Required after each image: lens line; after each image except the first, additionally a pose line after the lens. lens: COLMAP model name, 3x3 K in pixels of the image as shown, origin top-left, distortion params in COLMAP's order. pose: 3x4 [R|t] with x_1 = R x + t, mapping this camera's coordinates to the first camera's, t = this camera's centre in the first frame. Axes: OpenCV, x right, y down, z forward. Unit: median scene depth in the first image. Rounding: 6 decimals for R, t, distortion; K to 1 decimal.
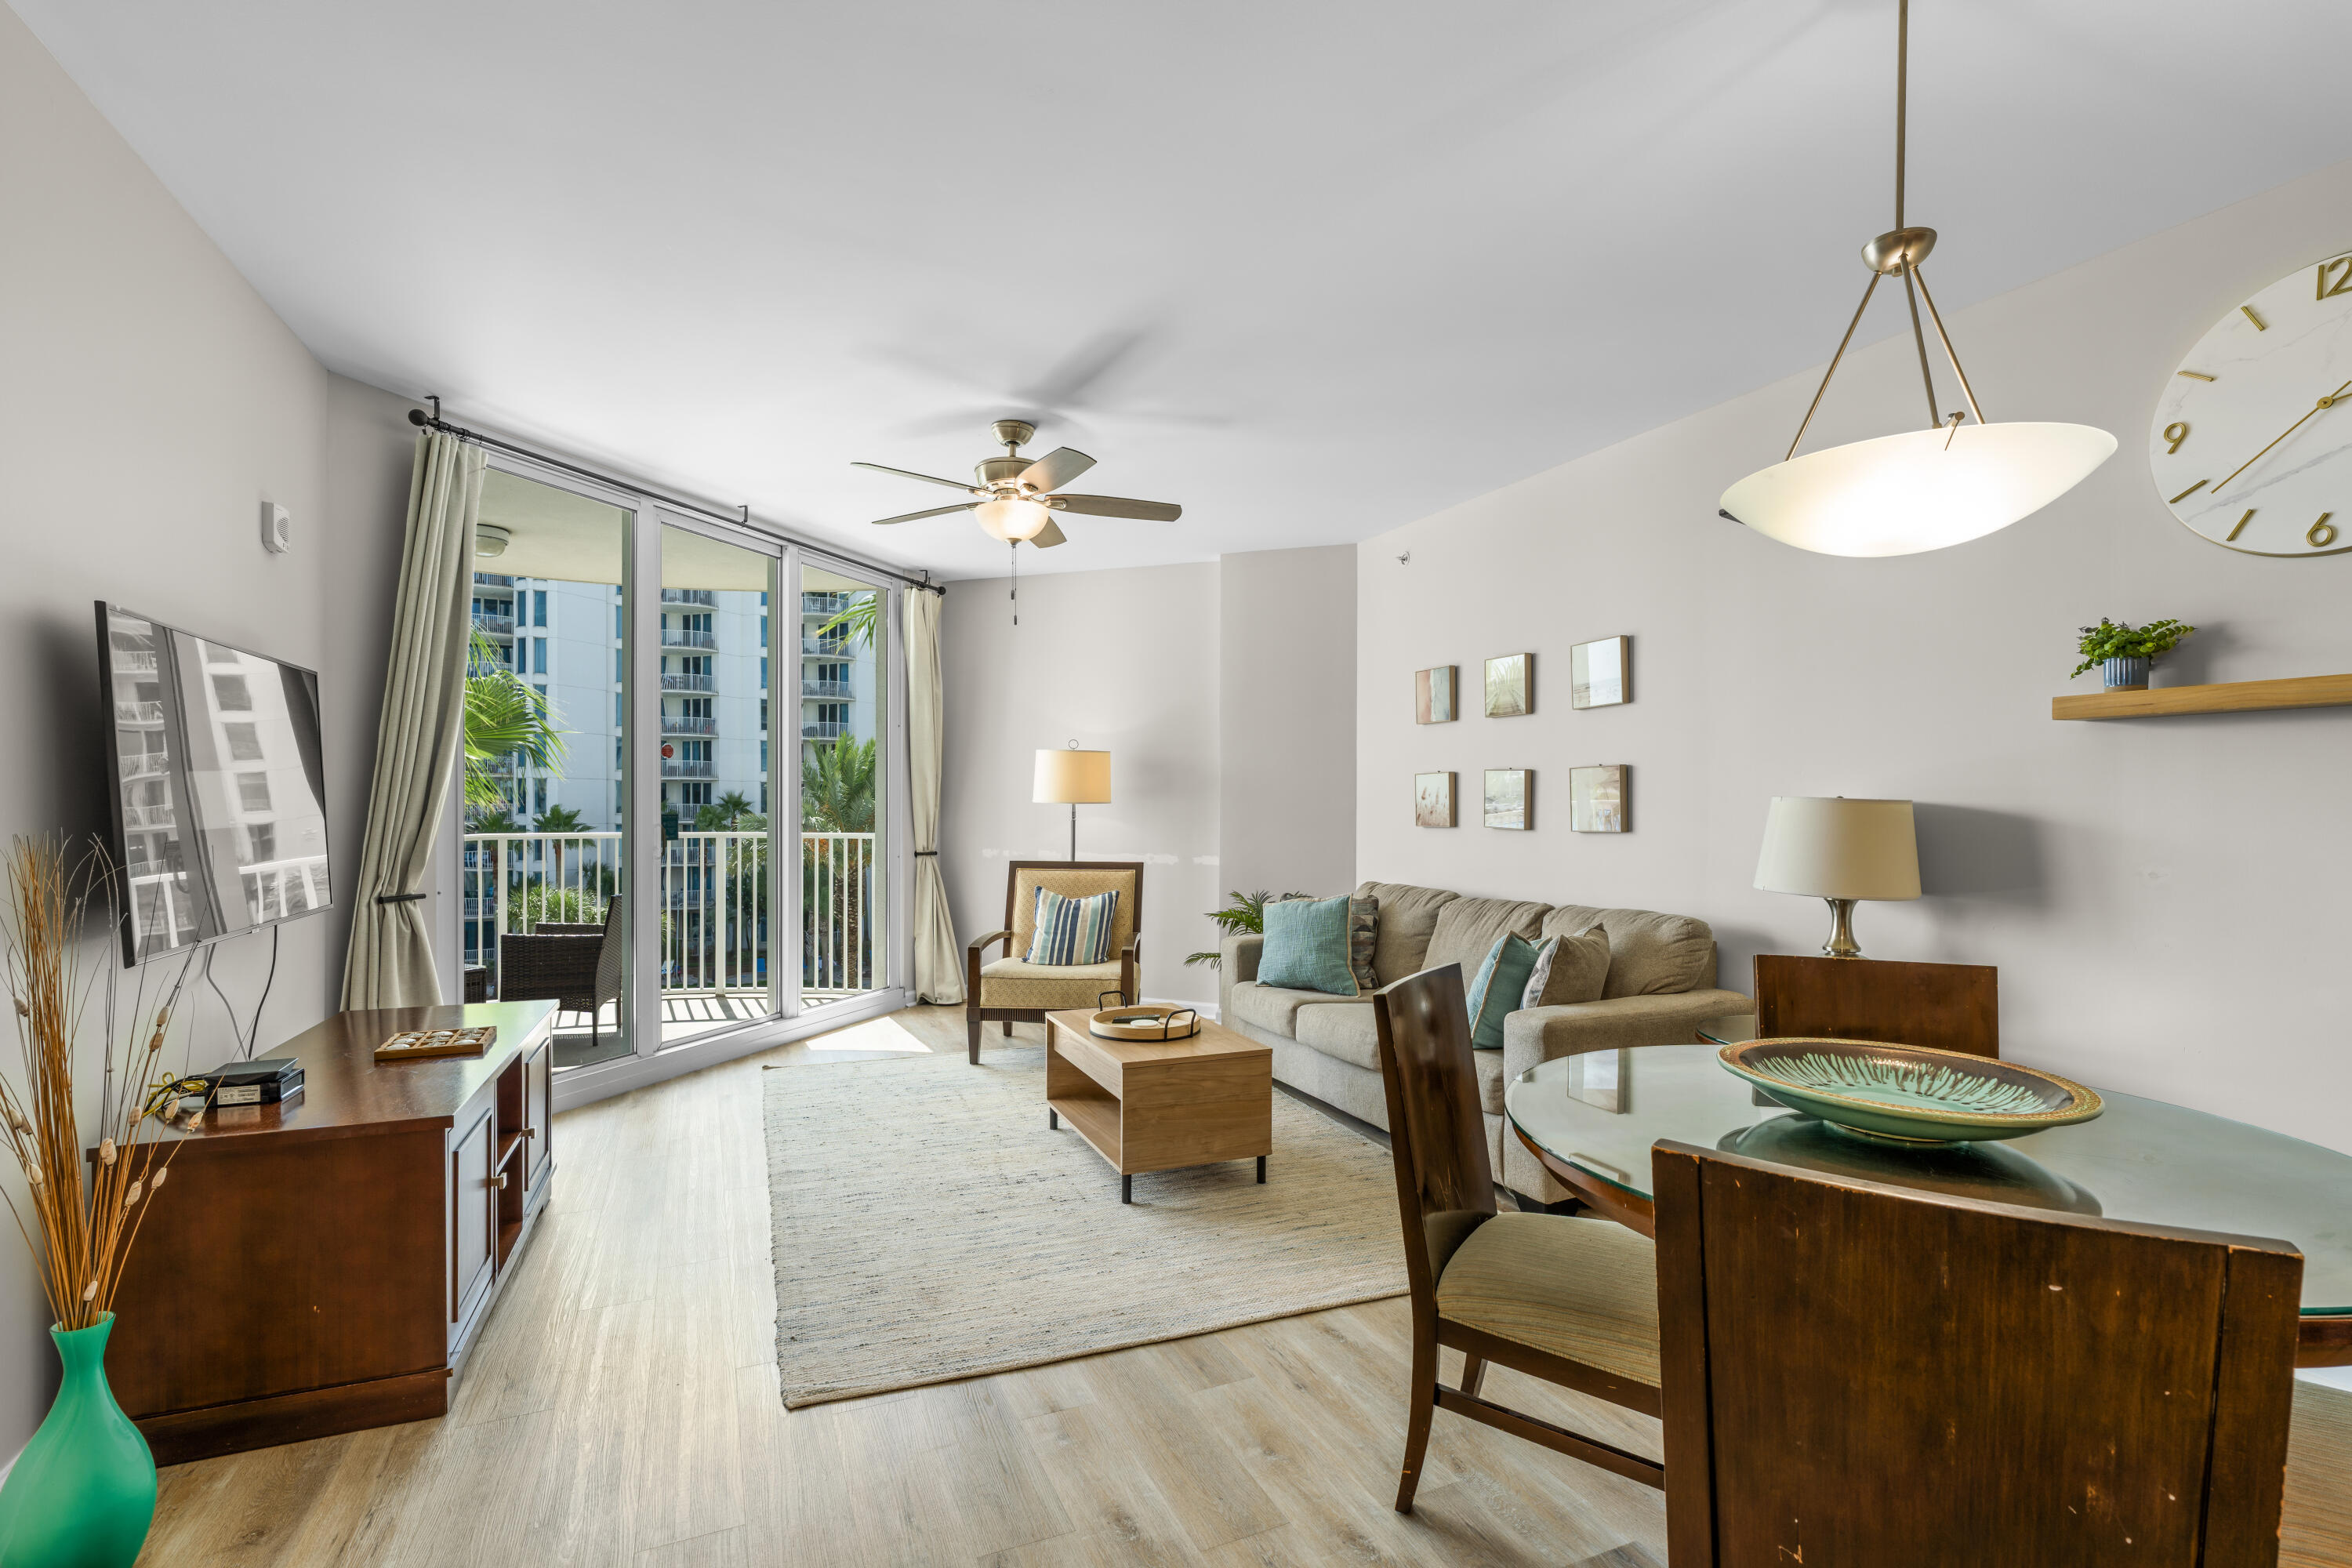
lens RADIAL K [[1072.3, 0, 1184.6], [0, 1072.3, 812.1], [0, 0, 1]] dist [-0.003028, 0.000099]
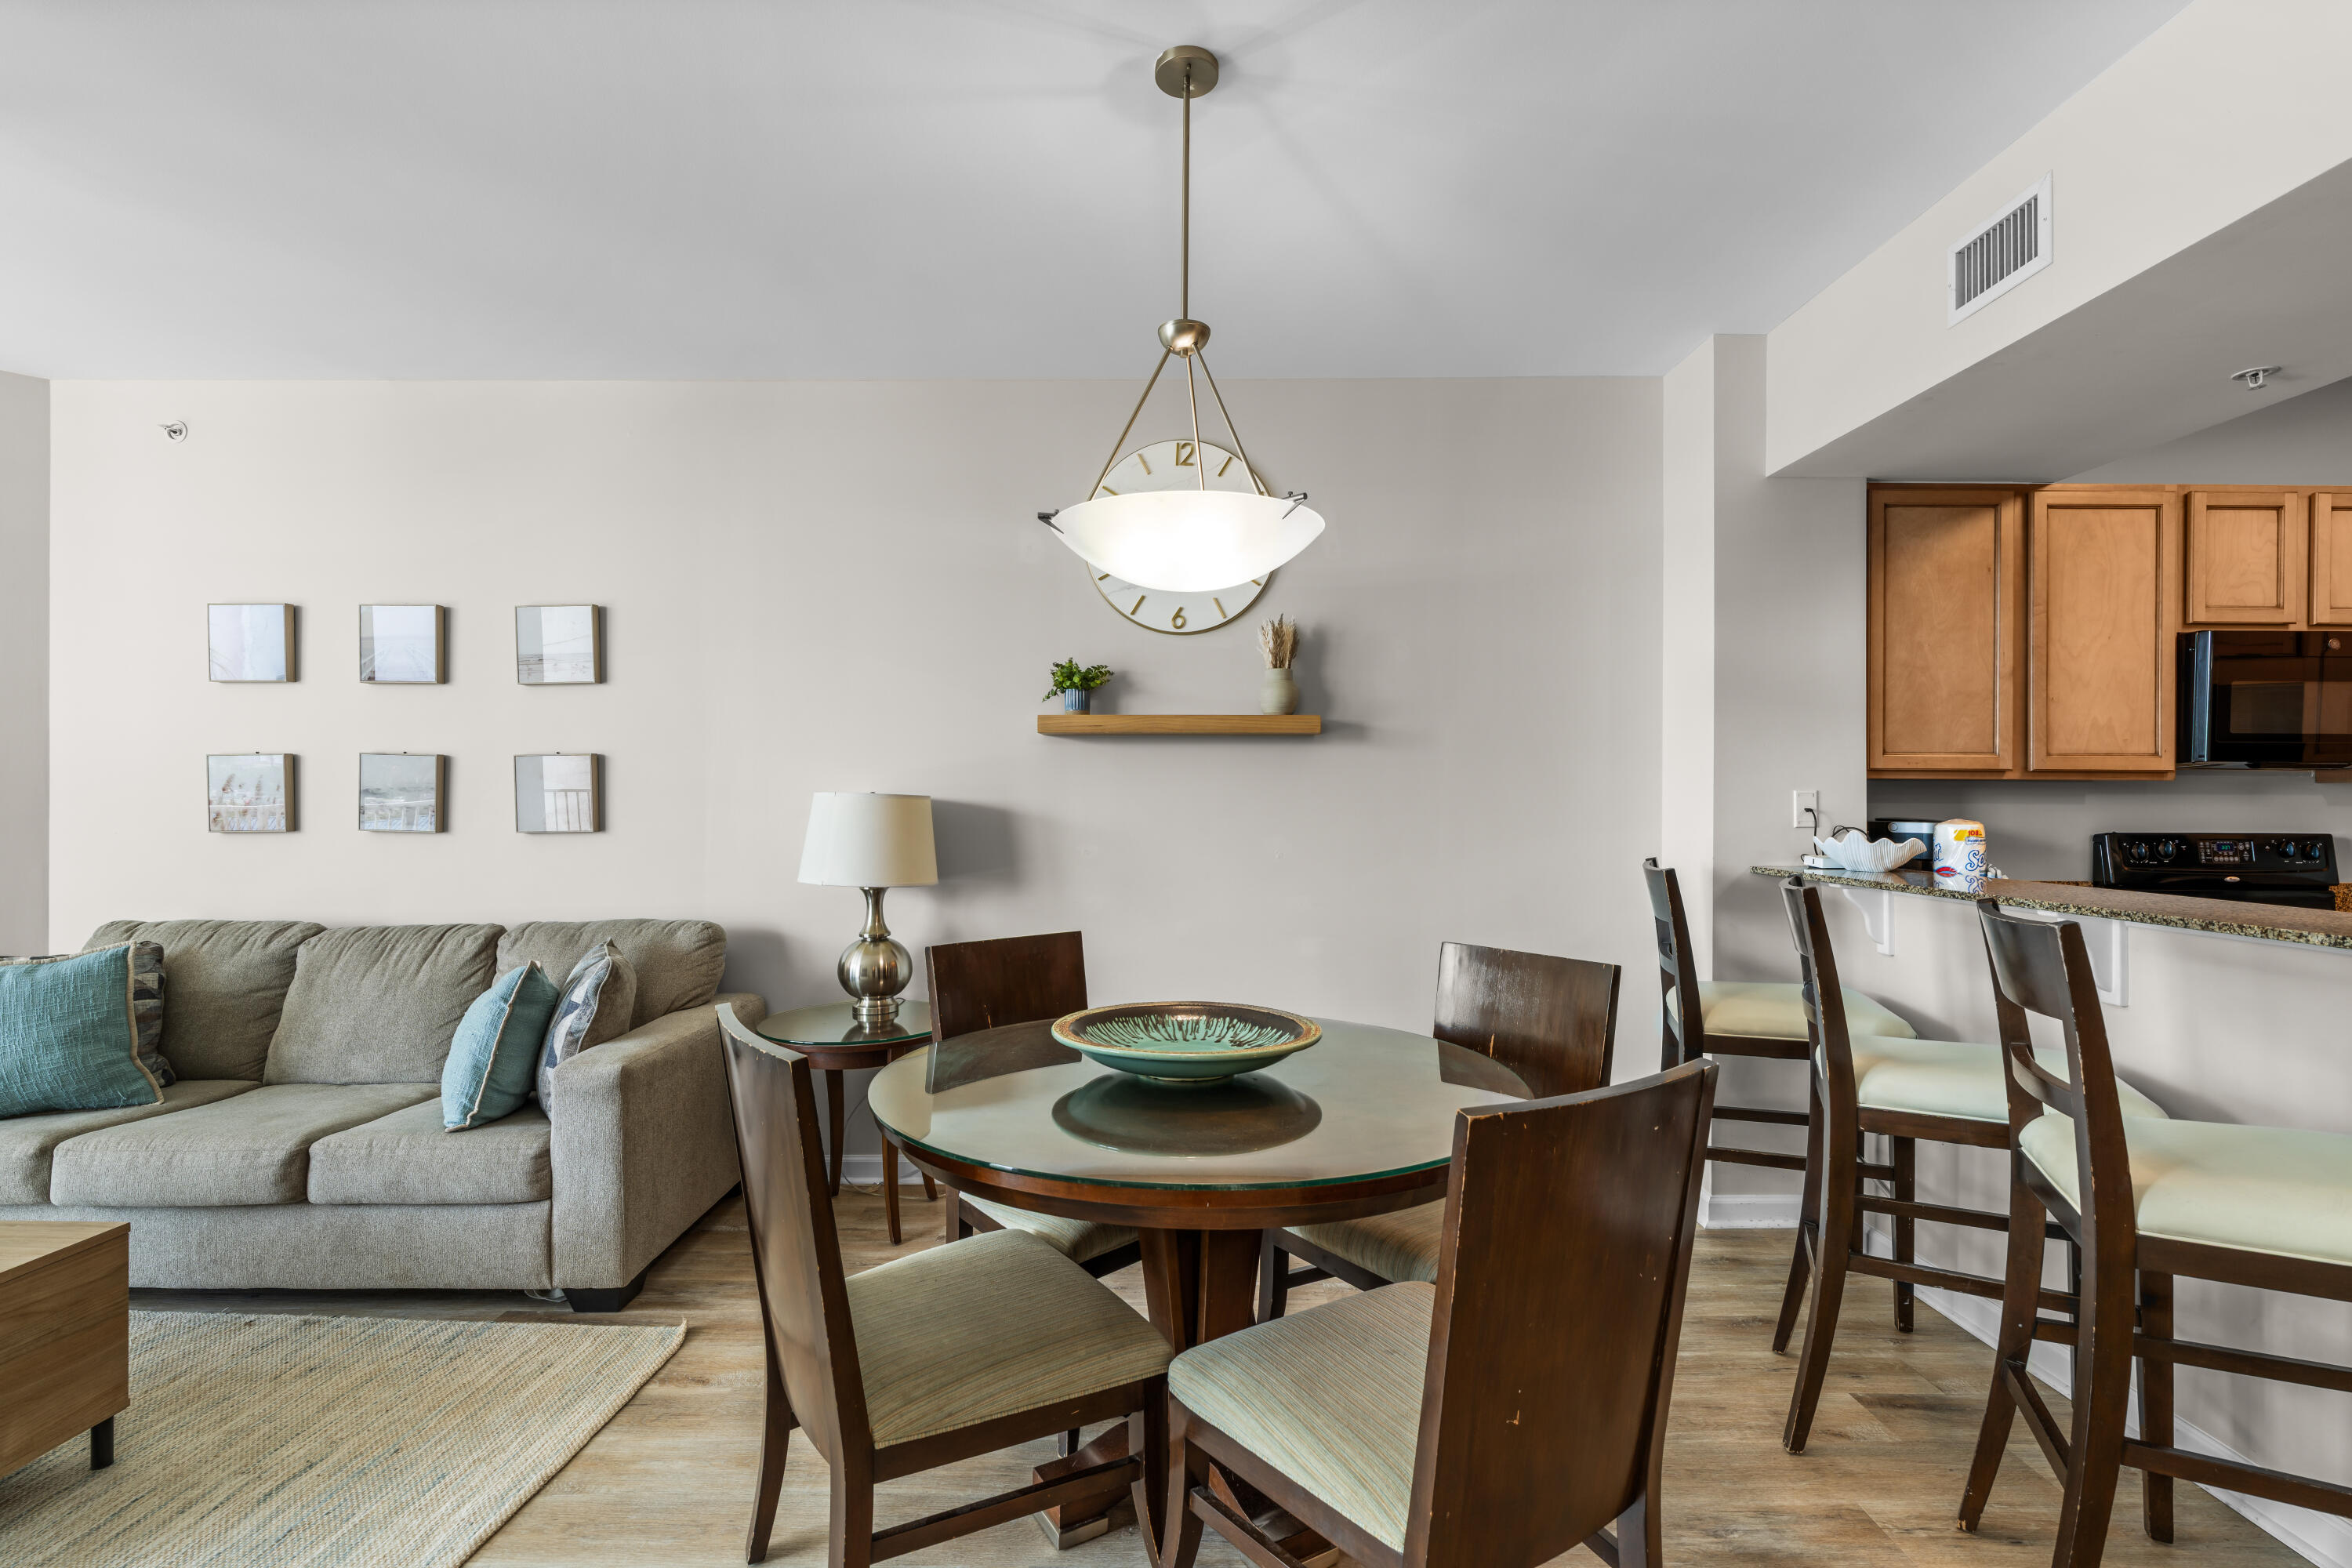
lens RADIAL K [[1063.9, 0, 1174.1], [0, 1063.9, 799.6], [0, 0, 1]] dist [-0.000594, -0.000313]
pose [[0.419257, -0.001401, 0.907867, -0.139943], [0.006232, 0.999980, -0.001334, -0.002361], [-0.907846, 0.006217, 0.419257, 0.170096]]
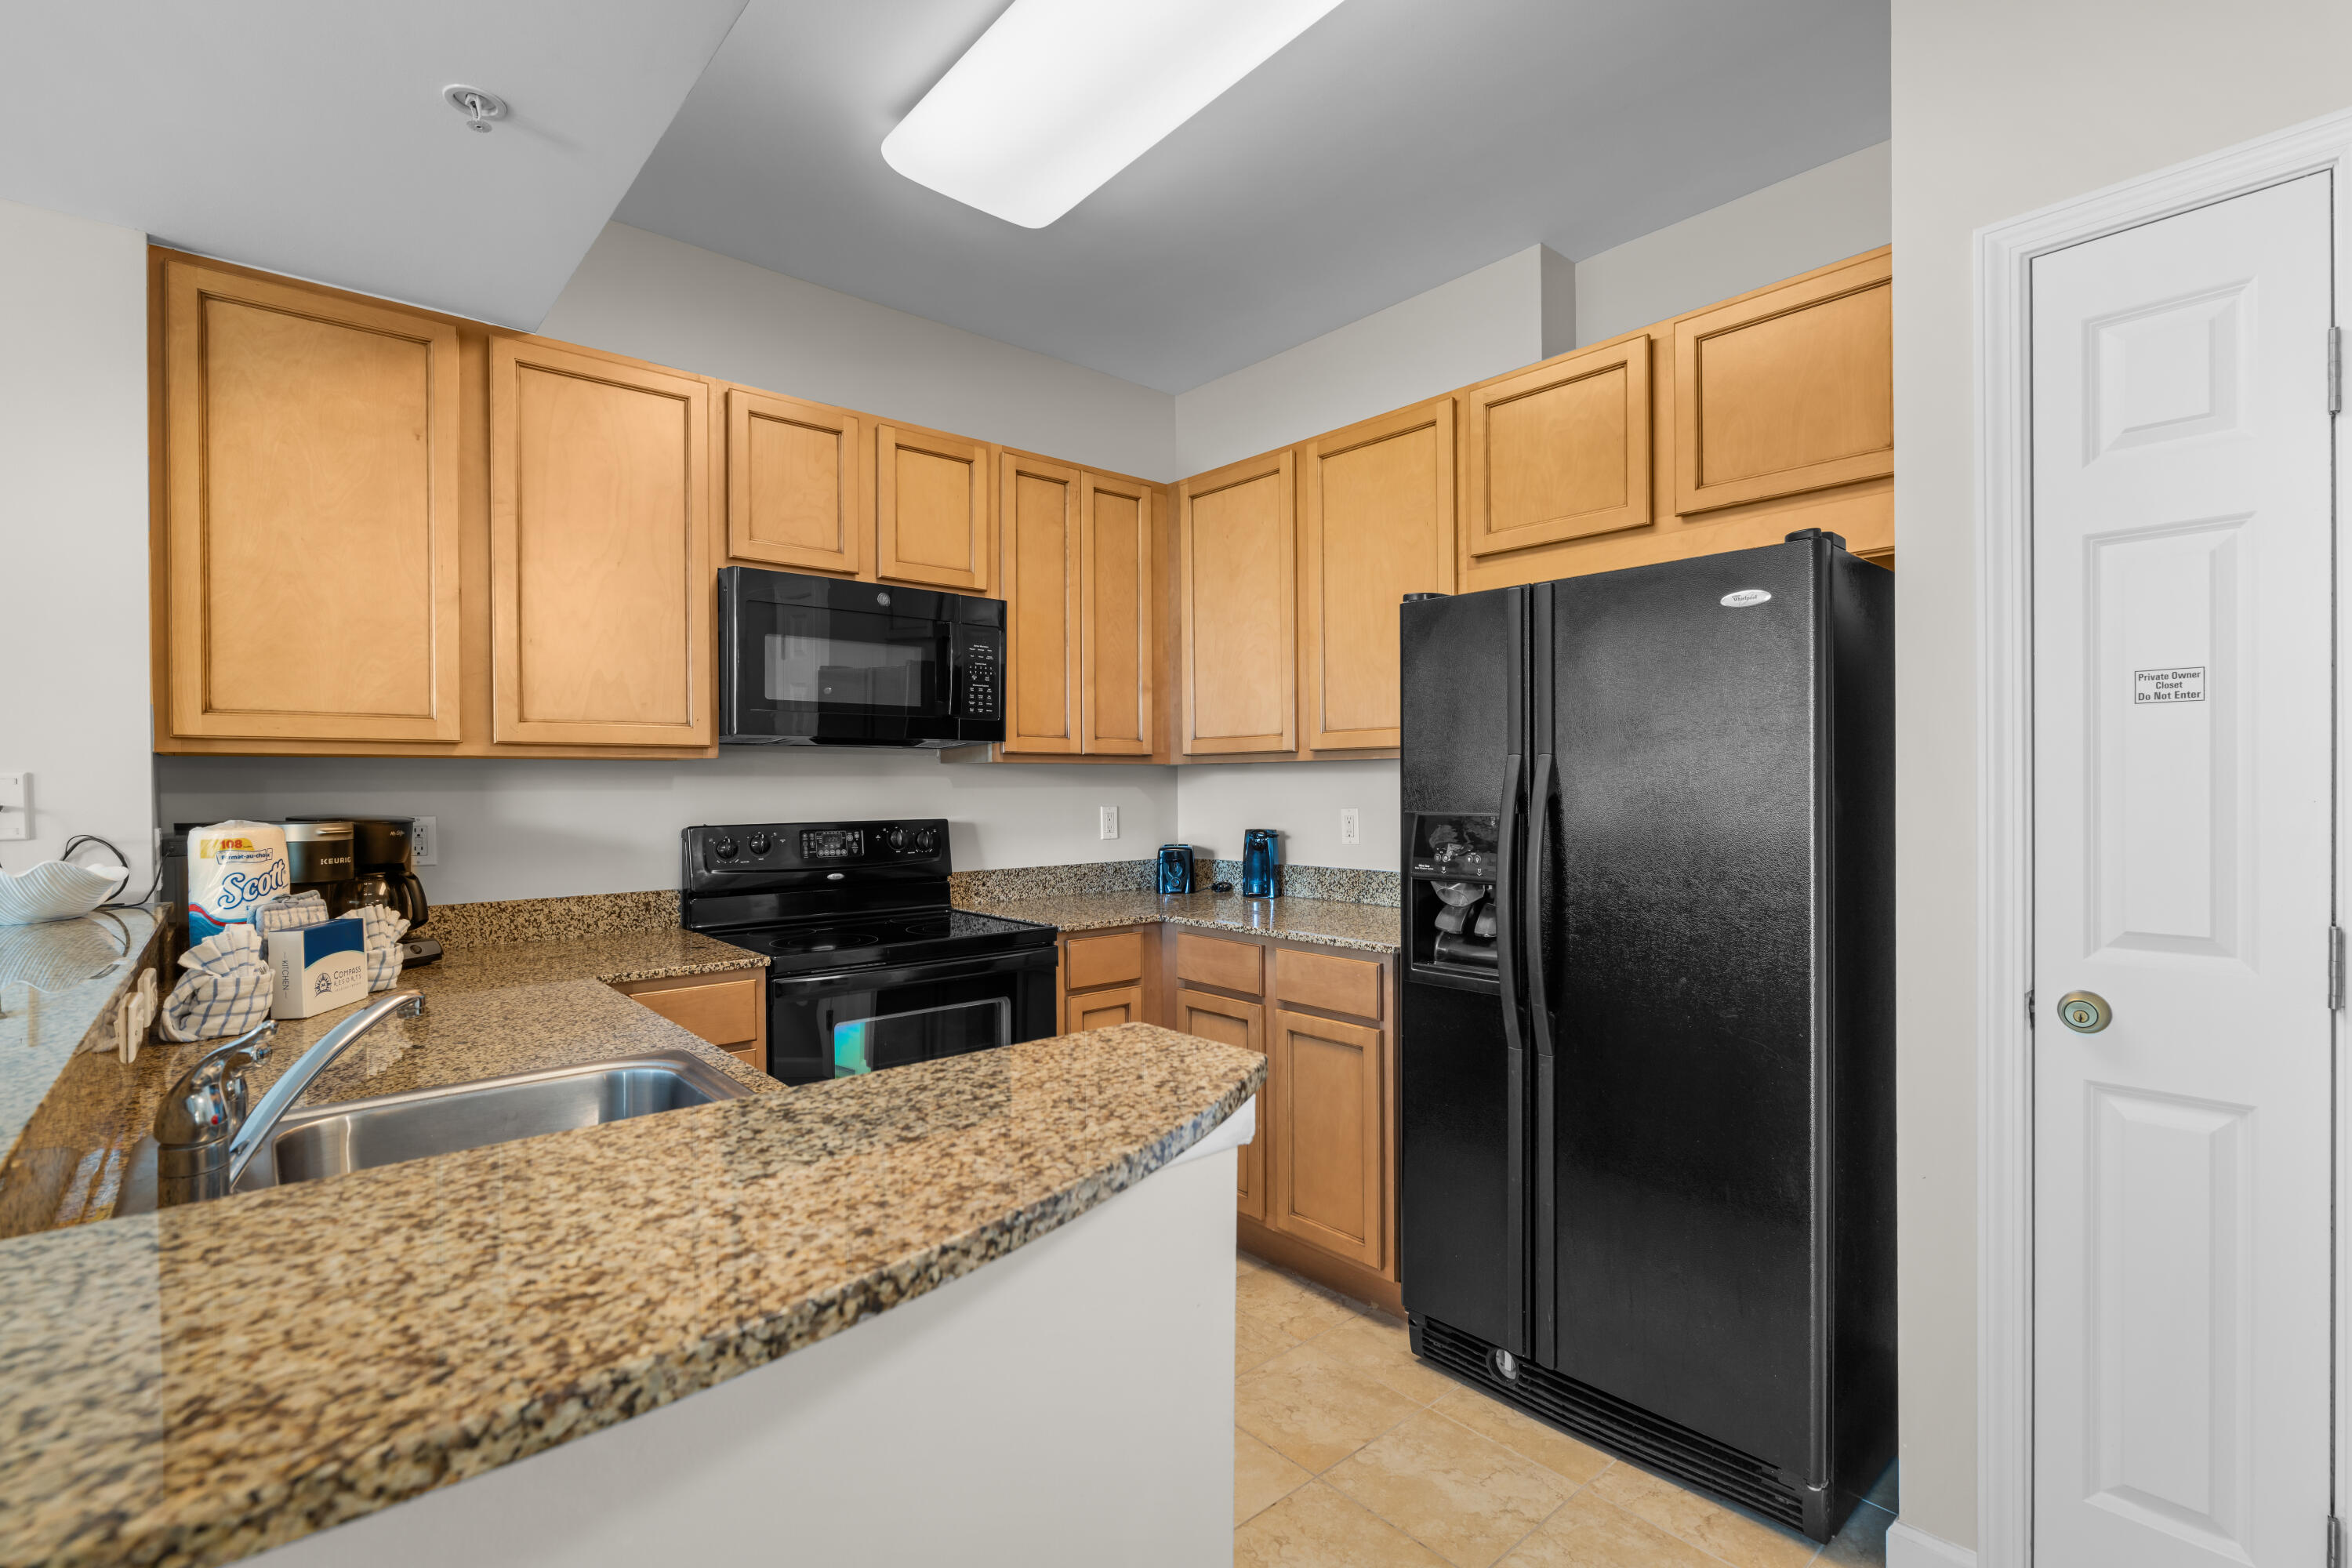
lens RADIAL K [[1074.3, 0, 1171.4], [0, 1074.3, 790.3], [0, 0, 1]] dist [-0.001529, -0.000136]
pose [[-0.276709, -0.008217, 0.960919, 0.147036], [0.015145, 0.999802, 0.012911, 0.000591], [-0.960834, 0.018126, -0.276530, -0.167898]]
